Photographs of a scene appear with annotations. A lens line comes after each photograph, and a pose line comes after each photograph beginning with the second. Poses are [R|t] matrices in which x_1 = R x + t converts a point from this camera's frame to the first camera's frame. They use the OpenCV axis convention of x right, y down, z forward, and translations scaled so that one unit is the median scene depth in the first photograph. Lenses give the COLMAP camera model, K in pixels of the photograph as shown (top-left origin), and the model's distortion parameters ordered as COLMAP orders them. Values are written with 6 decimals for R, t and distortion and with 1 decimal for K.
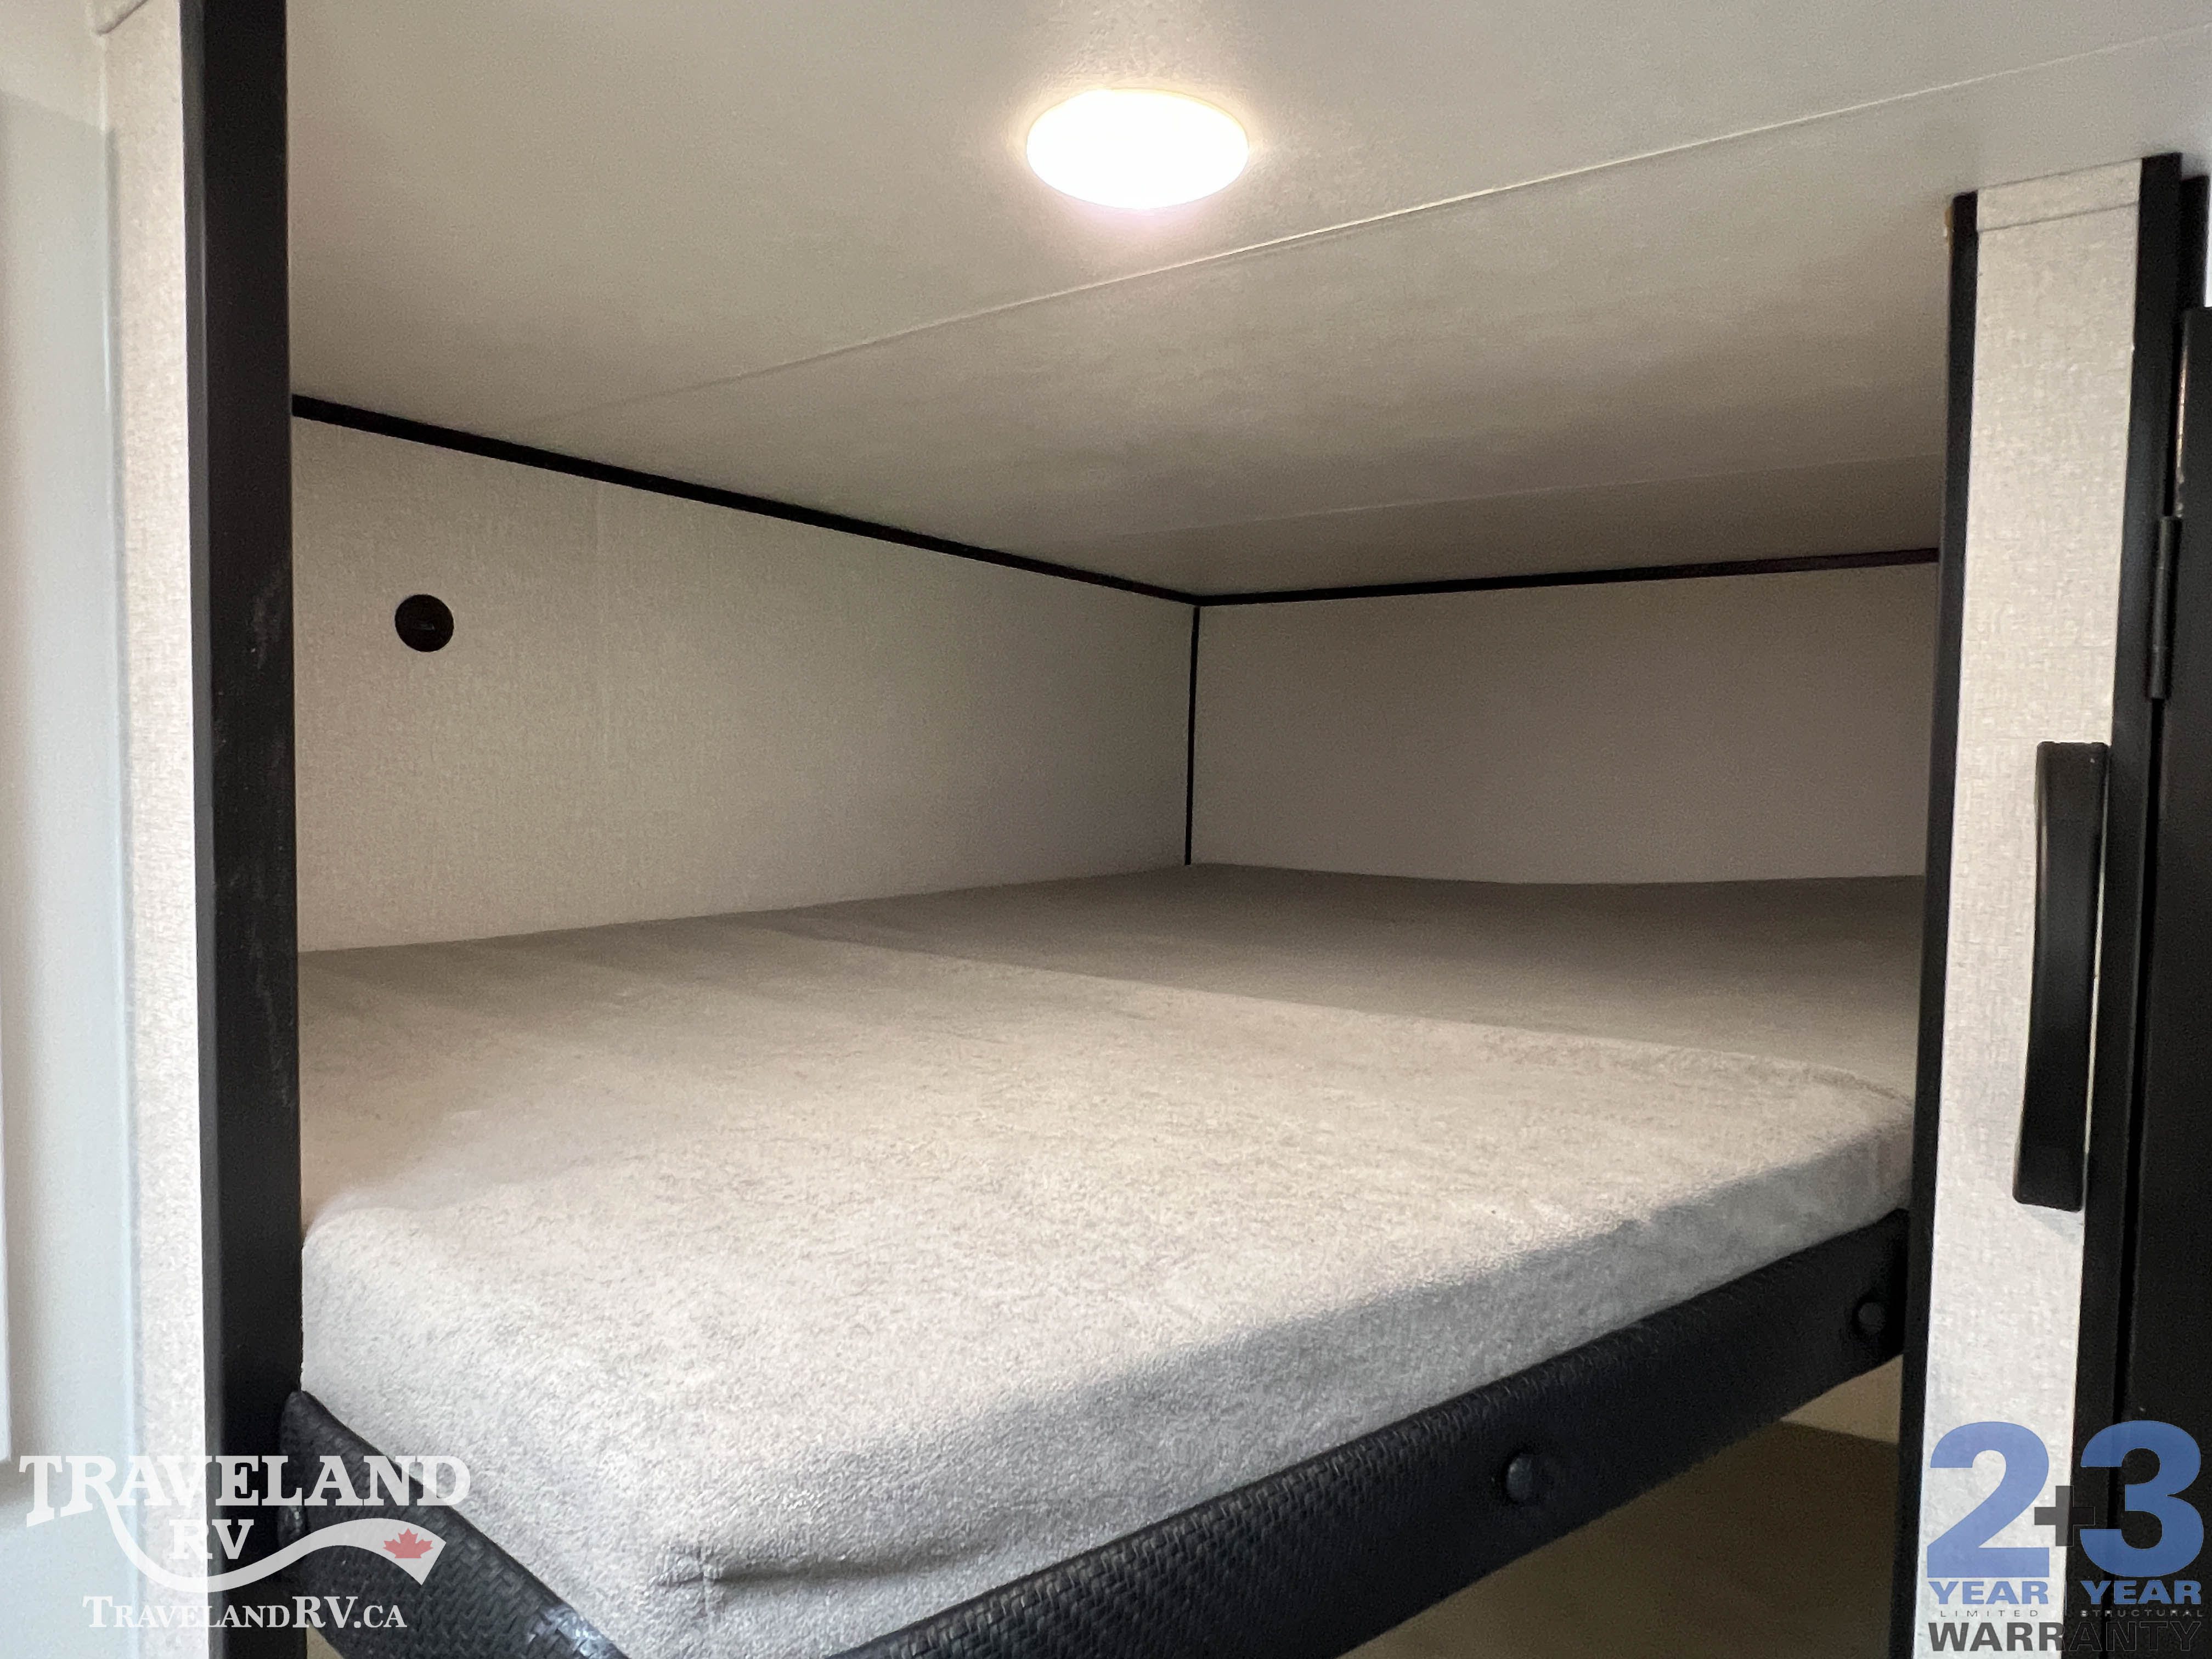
lens RADIAL K [[1295.1, 0, 1124.8], [0, 1295.1, 822.4], [0, 0, 1]] dist [-0.001490, -0.000774]
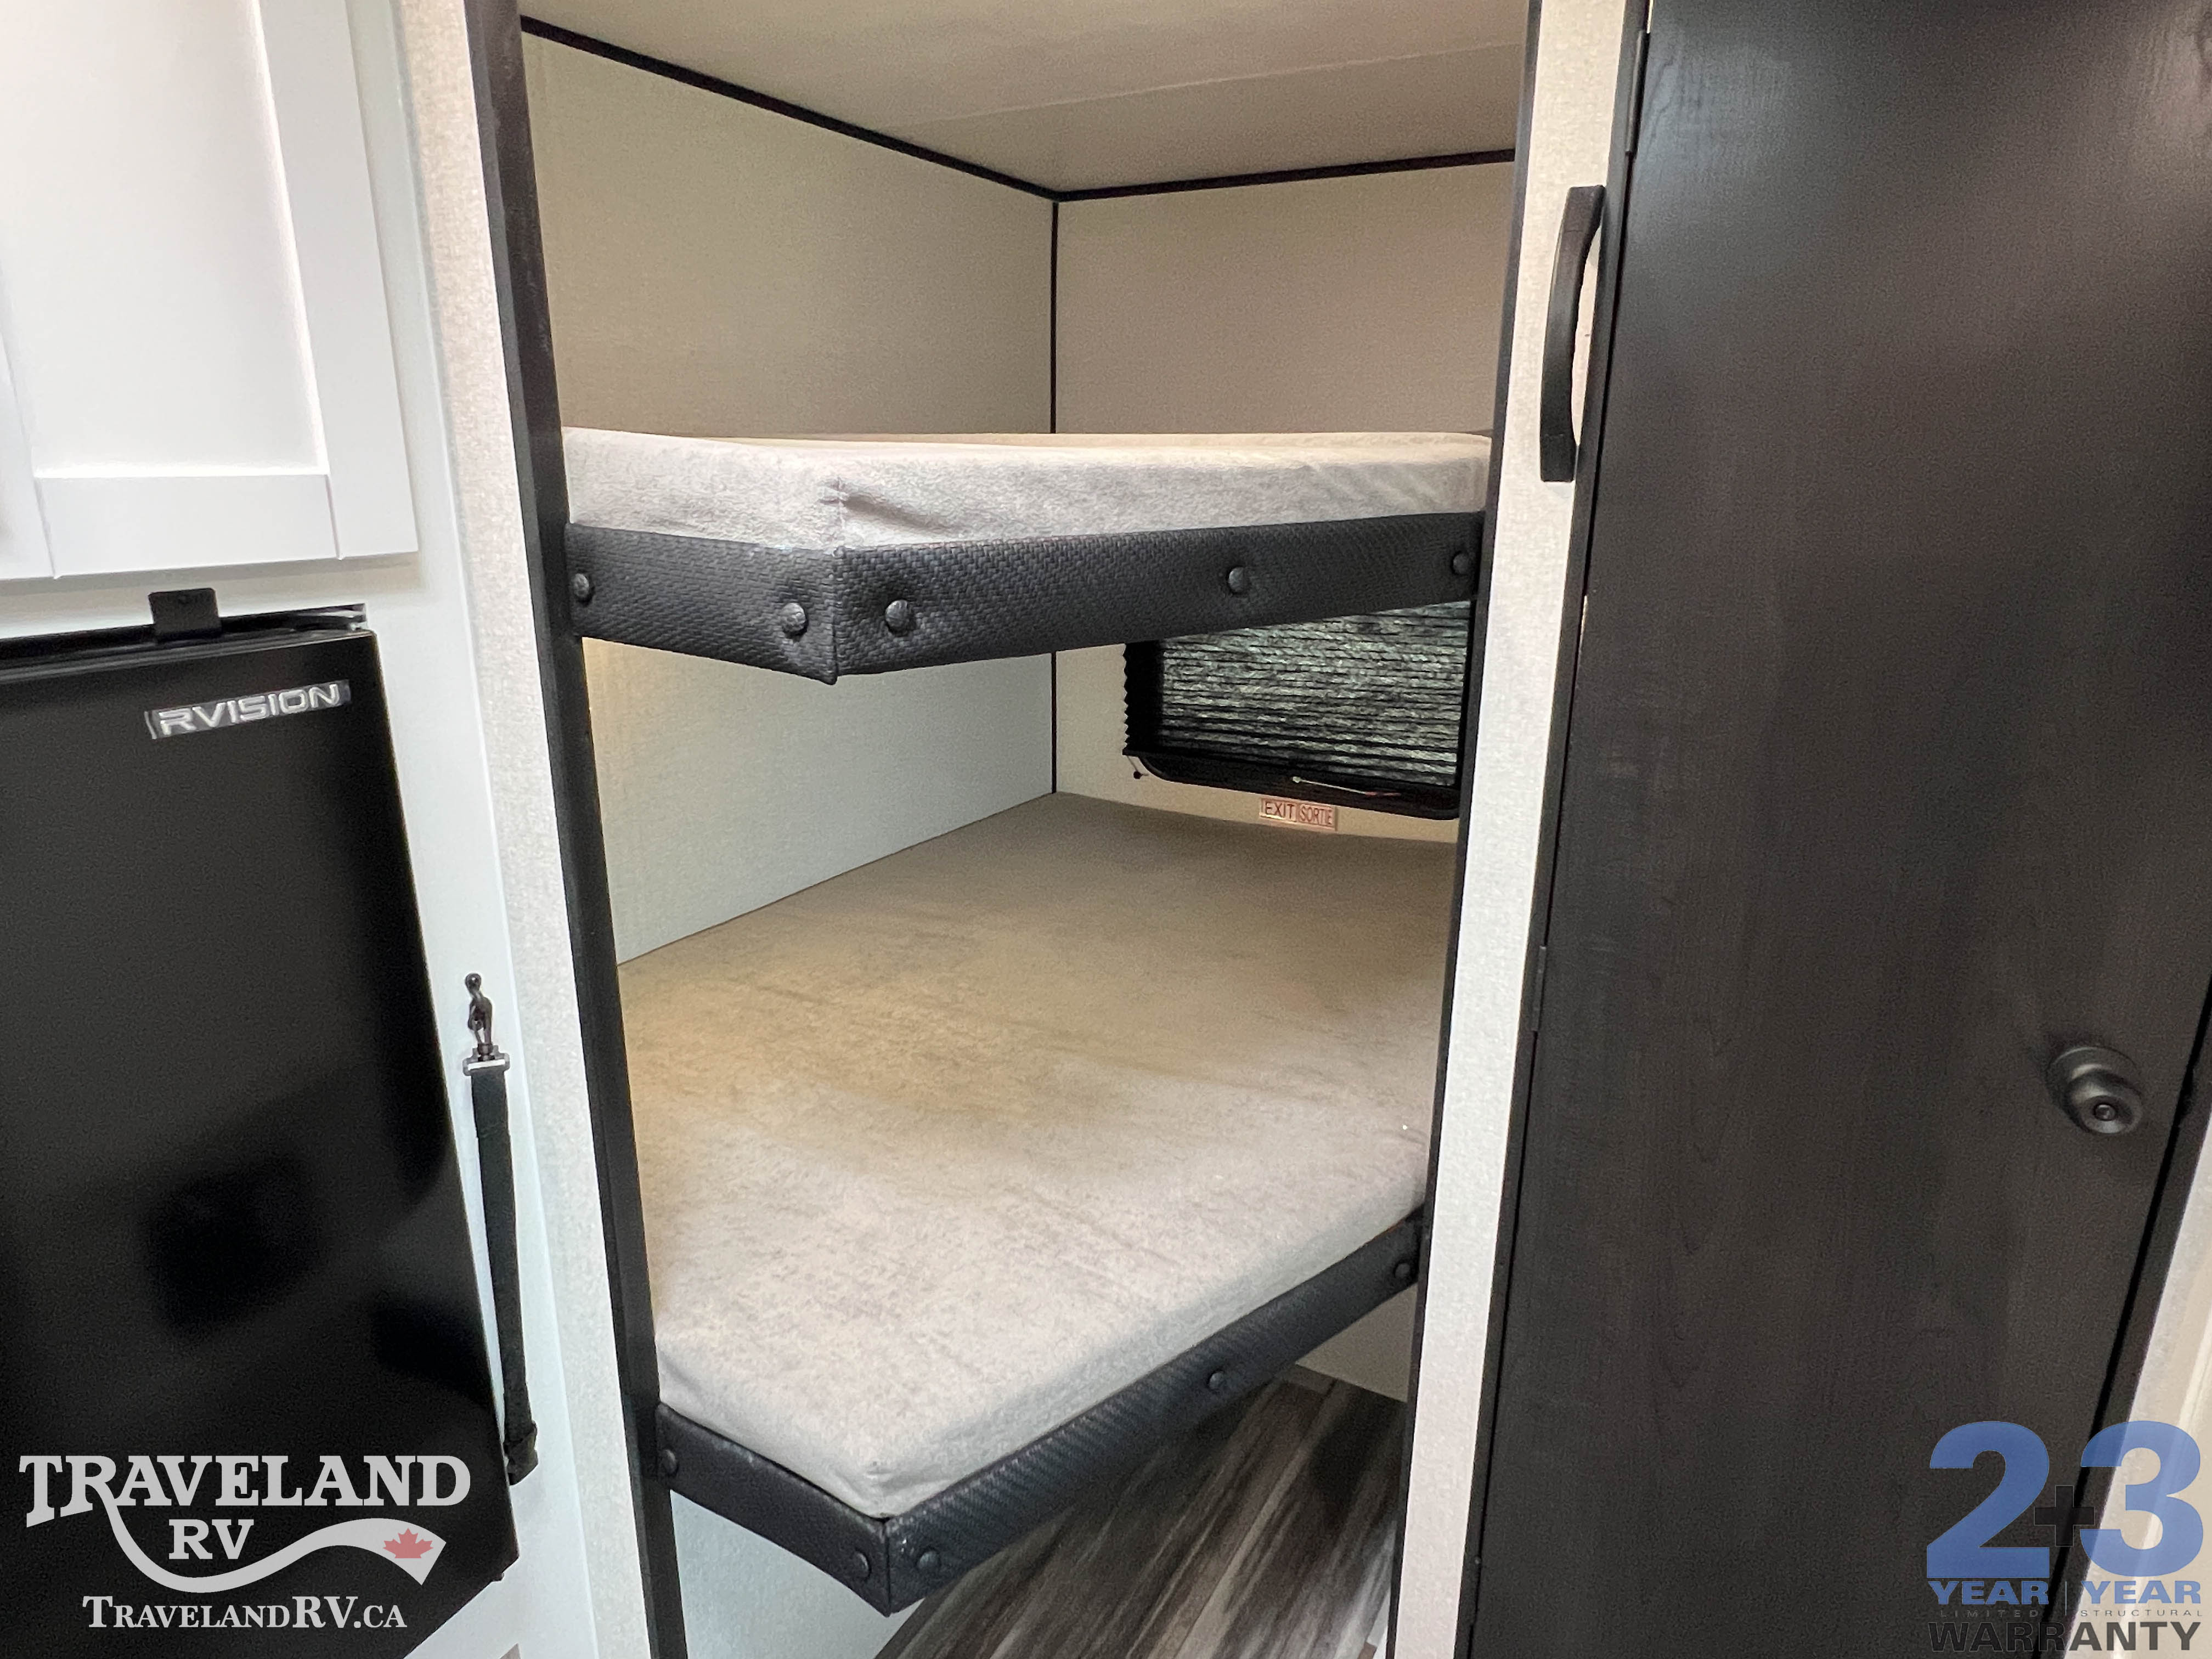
lens RADIAL K [[1295.1, 0, 1115.5], [0, 1295.1, 822.8], [0, 0, 1]] dist [-0.001490, -0.000774]
pose [[0.995280, -0.032913, 0.091298, -0.047473], [0.011060, 0.973077, 0.230215, 0.379299], [-0.096417, -0.228118, 0.968848, -0.806964]]
